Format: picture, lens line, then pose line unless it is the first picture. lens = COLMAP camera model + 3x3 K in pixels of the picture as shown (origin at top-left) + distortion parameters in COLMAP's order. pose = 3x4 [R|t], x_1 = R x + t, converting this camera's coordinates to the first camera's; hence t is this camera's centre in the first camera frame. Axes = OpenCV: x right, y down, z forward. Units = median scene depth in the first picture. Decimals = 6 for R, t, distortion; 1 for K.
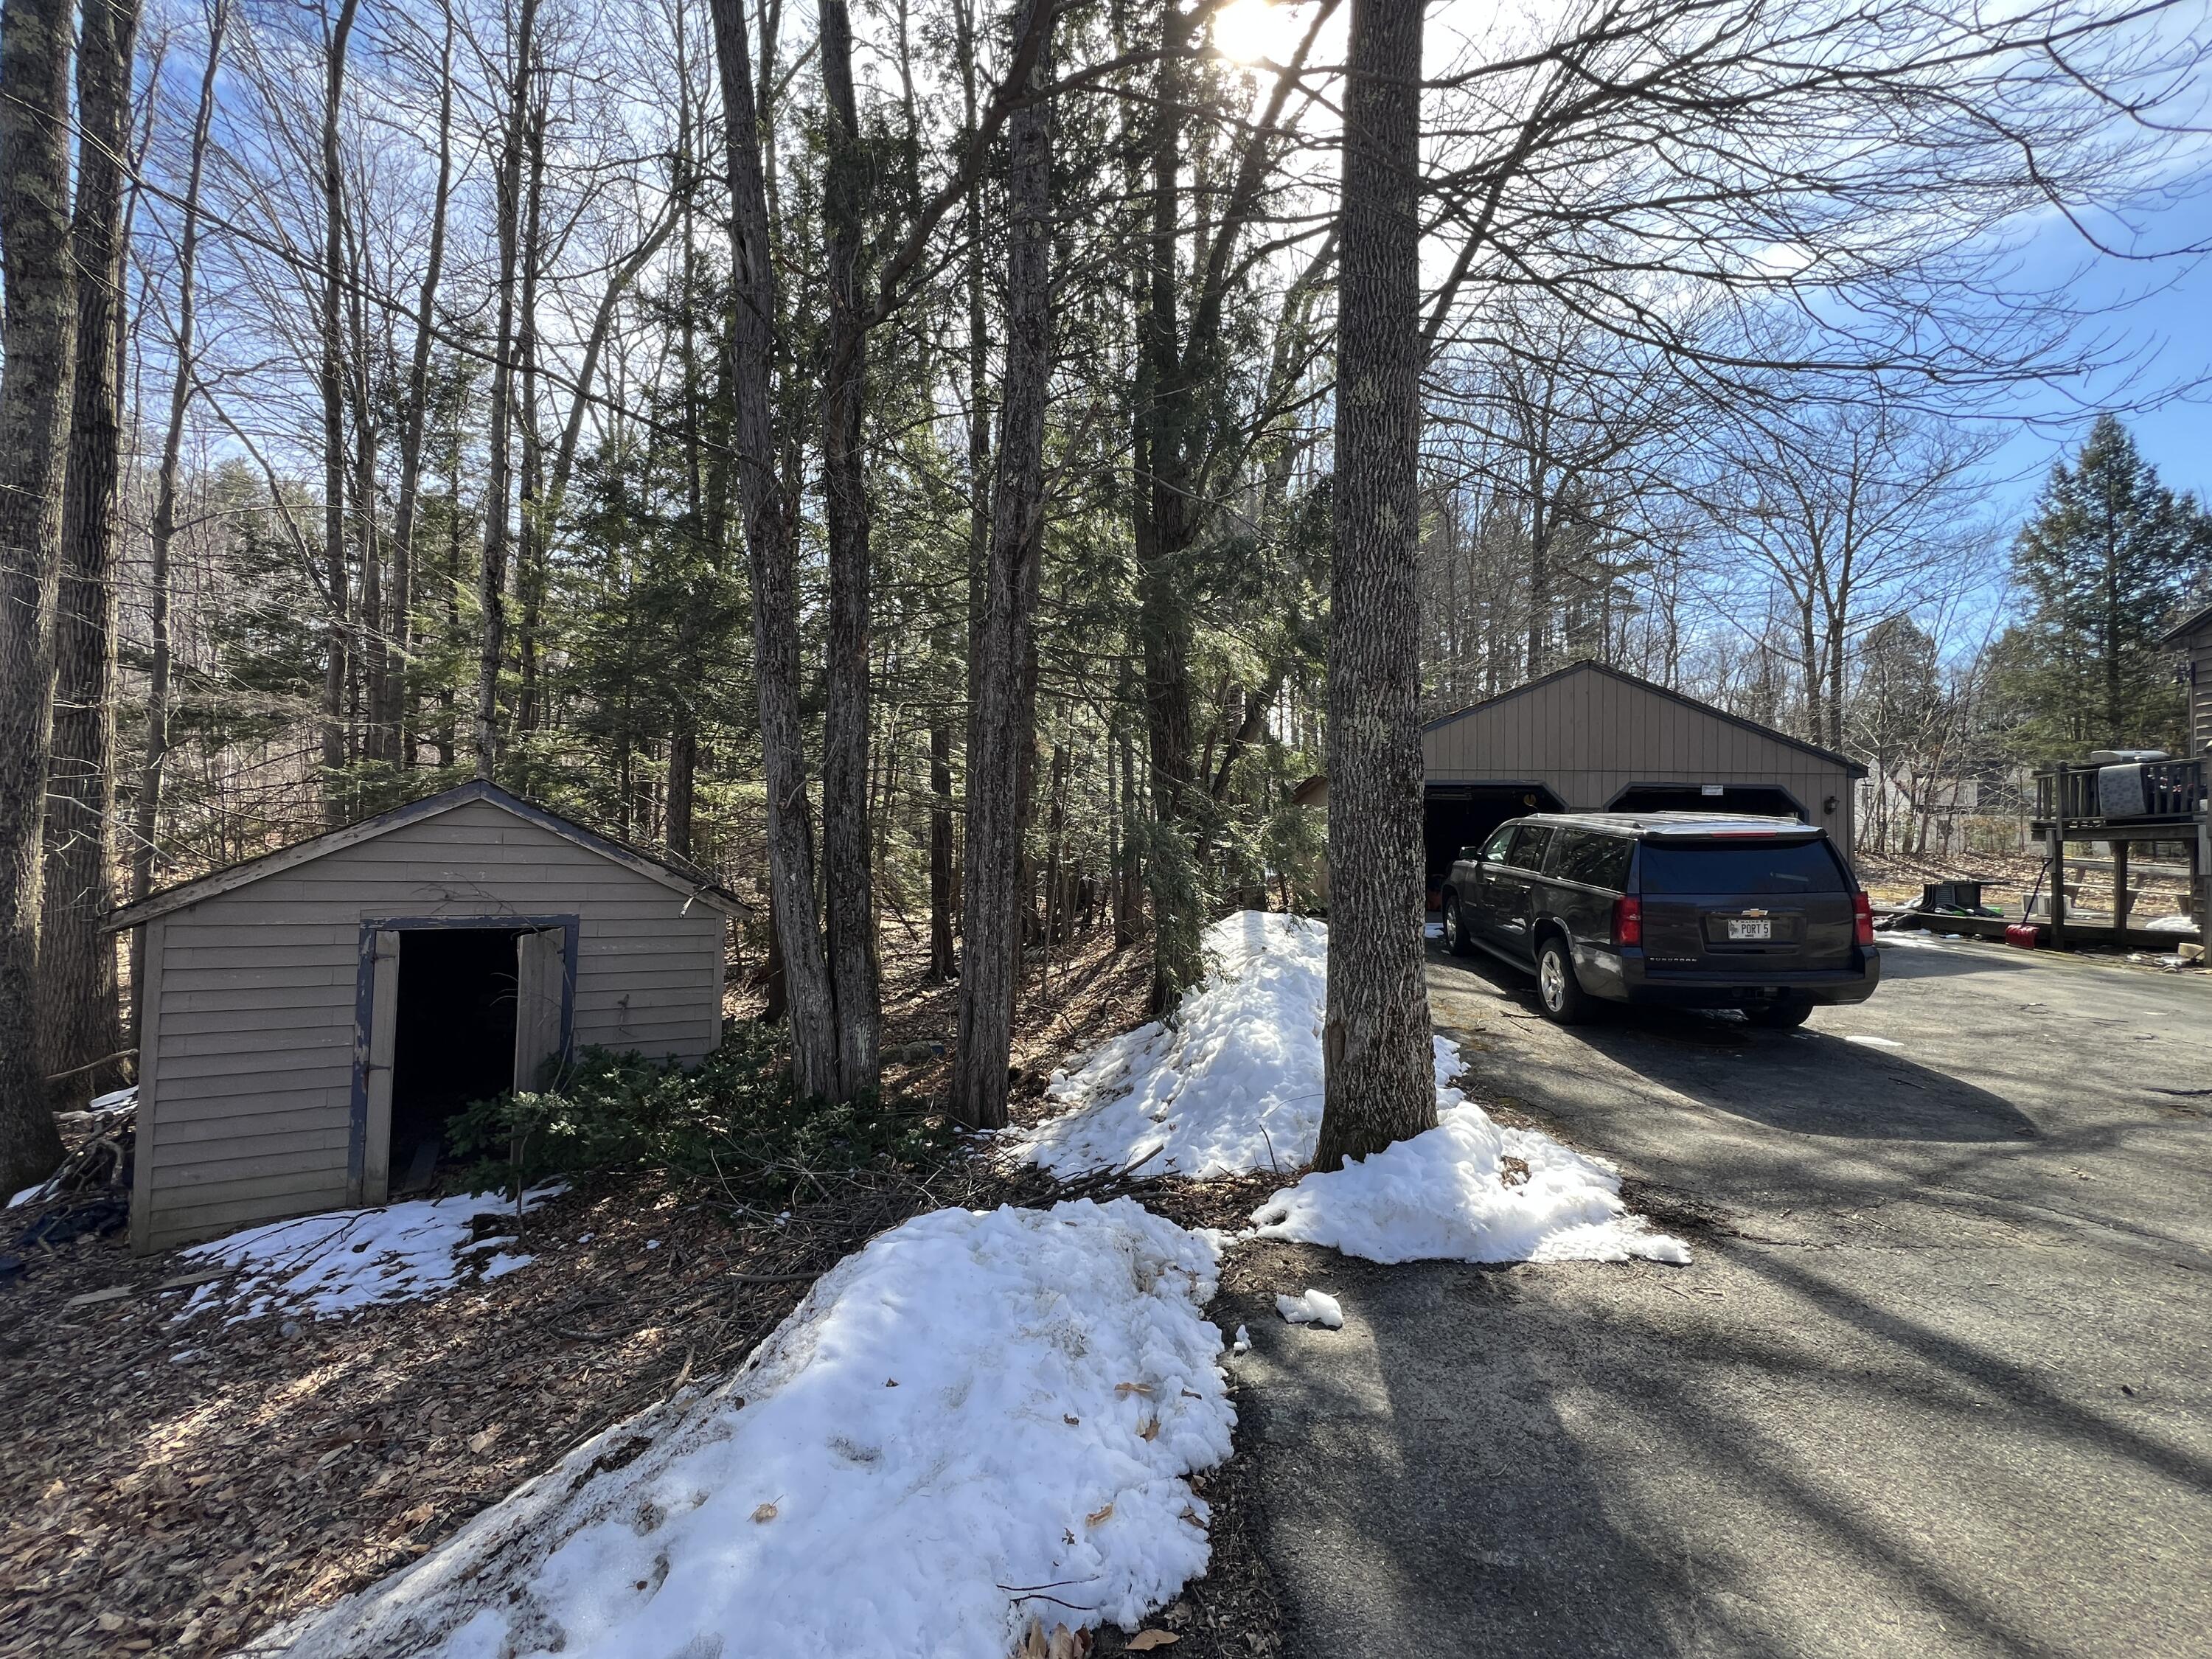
lens RADIAL K [[903.5, 0, 1106.0], [0, 903.5, 829.5], [0, 0, 1]] dist [-0.000273, 0.000304]
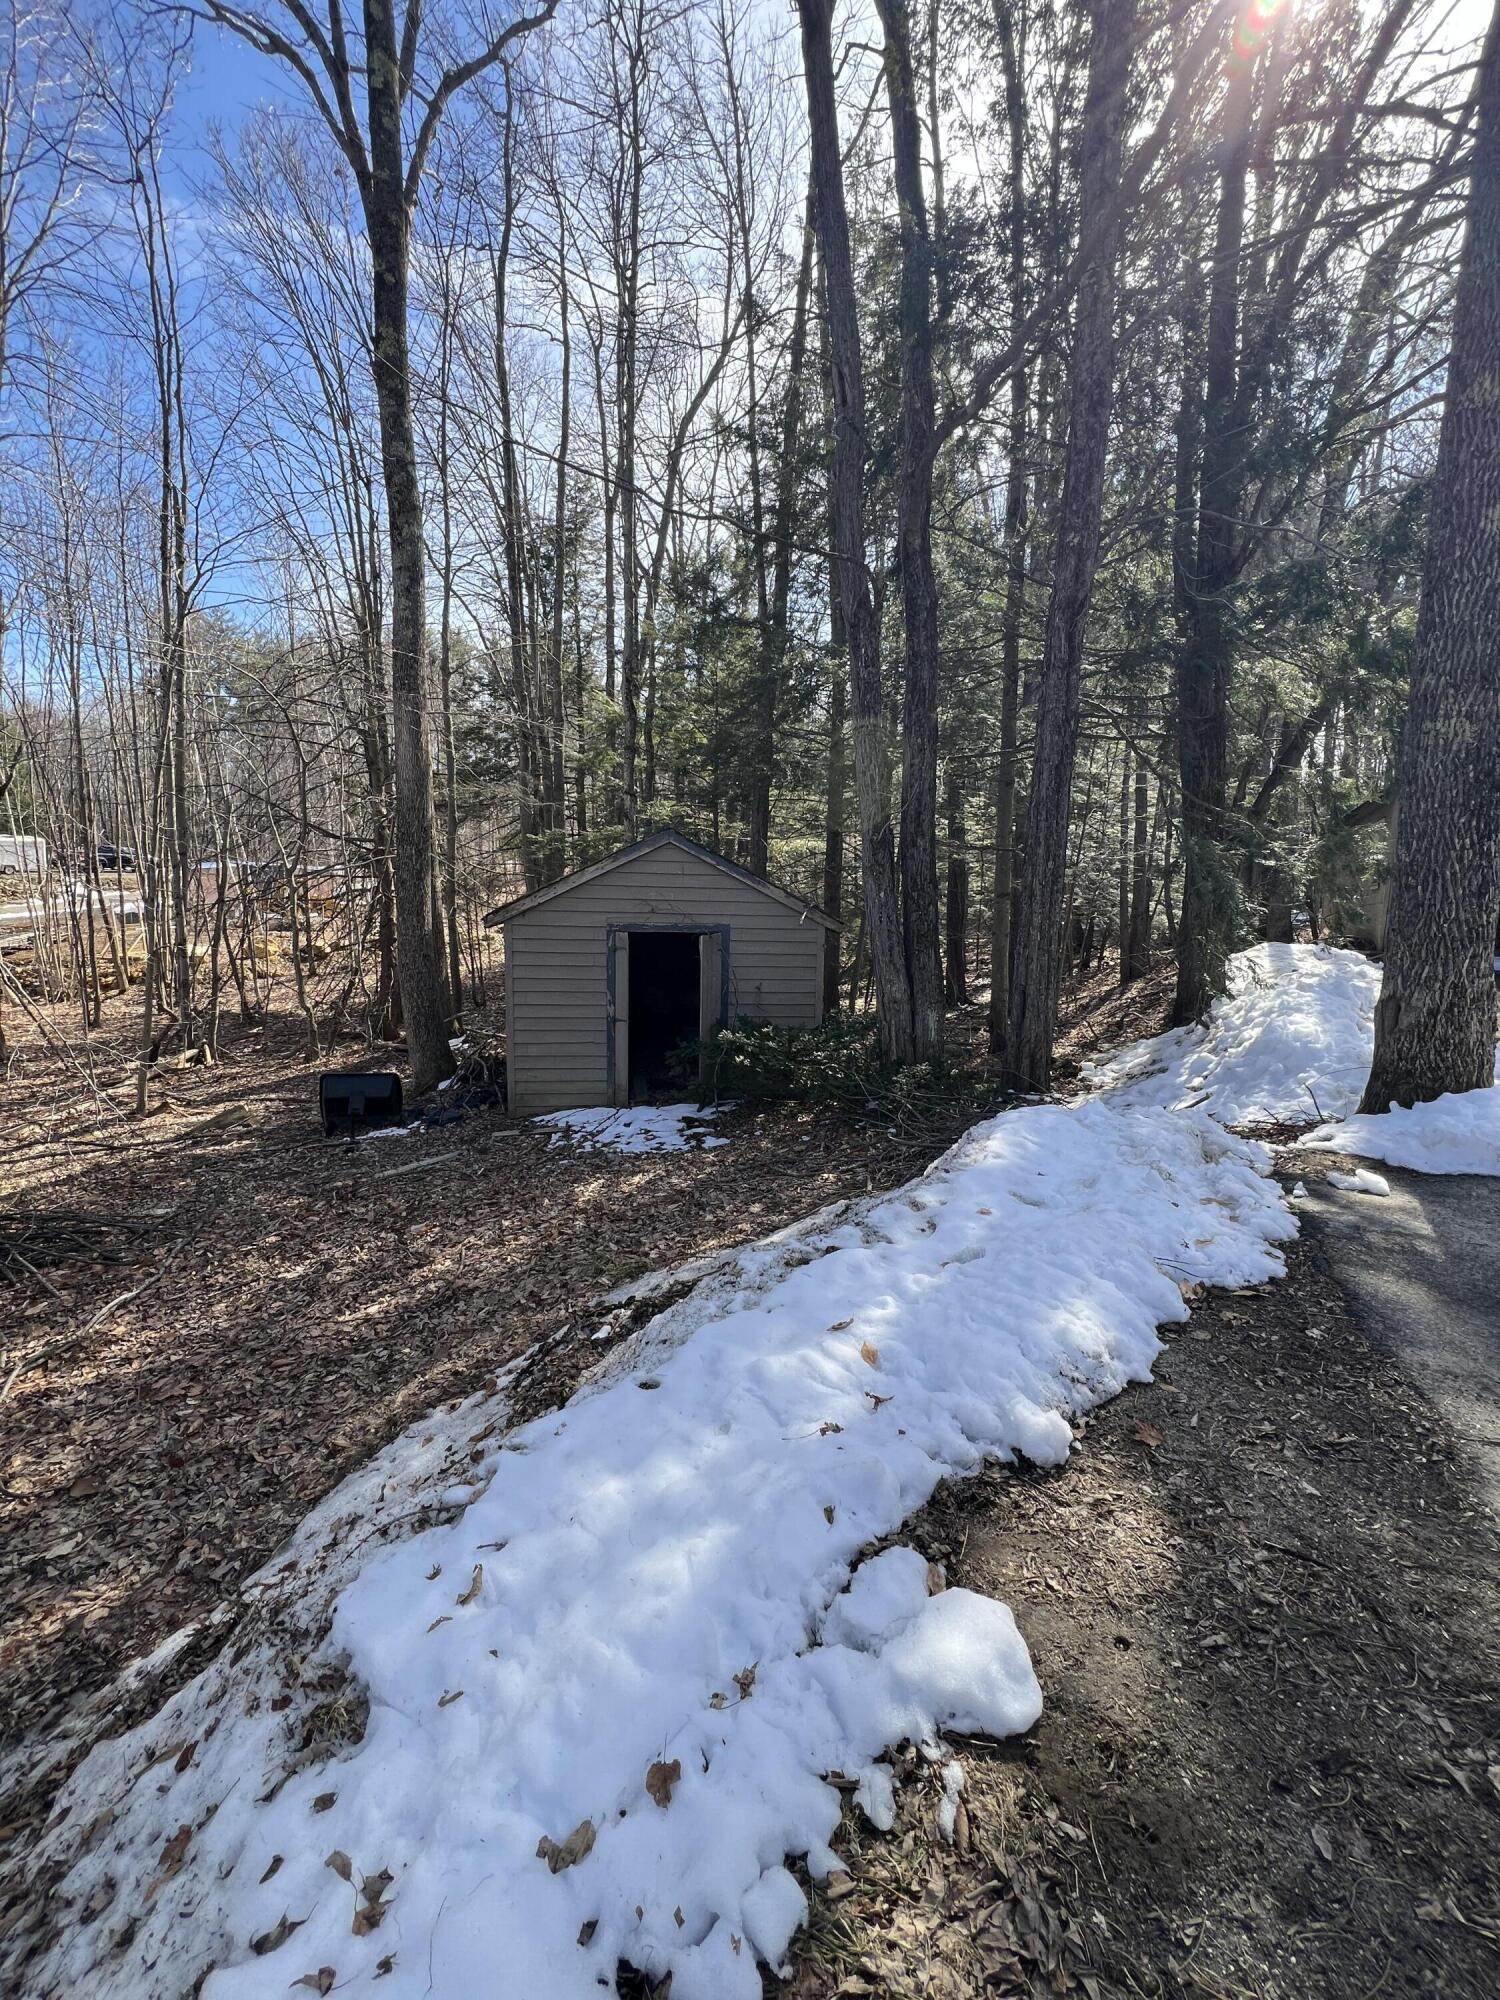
lens RADIAL K [[816.9, 0, 750.0], [0, 816.9, 1000.0], [0, 0, 1]] dist [-0.000273, 0.000304]
pose [[0.922715, 0.039956, -0.383407, -0.082135], [0.012878, 0.990863, 0.134255, 0.054467], [0.385268, -0.128817, 0.913770, -0.219084]]
